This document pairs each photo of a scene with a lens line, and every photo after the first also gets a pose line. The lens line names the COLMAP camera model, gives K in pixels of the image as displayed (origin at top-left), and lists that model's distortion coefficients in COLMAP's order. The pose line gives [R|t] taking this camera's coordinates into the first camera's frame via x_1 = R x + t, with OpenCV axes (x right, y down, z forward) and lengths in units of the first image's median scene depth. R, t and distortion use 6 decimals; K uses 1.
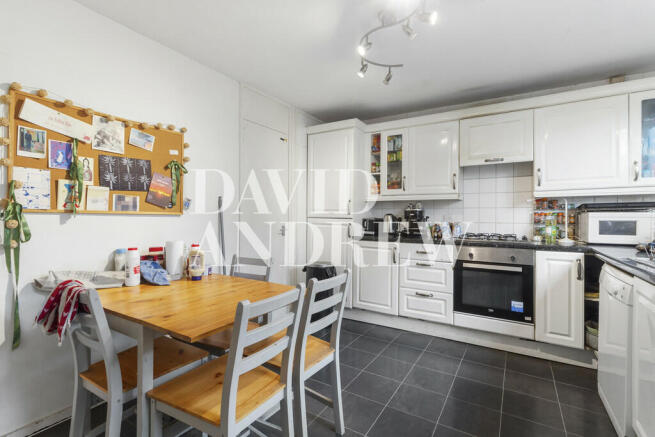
lens RADIAL K [[307.6, 0, 327.1], [0, 307.6, 216.6], [0, 0, 1]] dist [-0.002475, 0.000472]
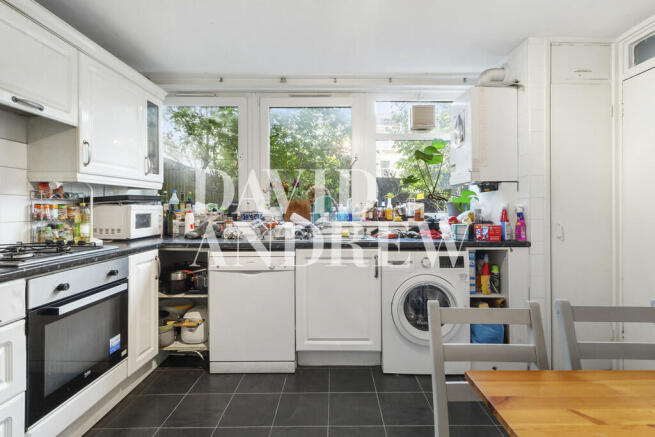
lens RADIAL K [[307.6, 0, 327.3], [0, 307.6, 206.0], [0, 0, 1]] dist [-0.002475, 0.000472]
pose [[-0.522065, -0.000896, 0.852905, -0.199271], [-0.001912, 0.999998, -0.000120, -0.010698], [-0.852904, -0.001693, -0.522066, 0.948896]]
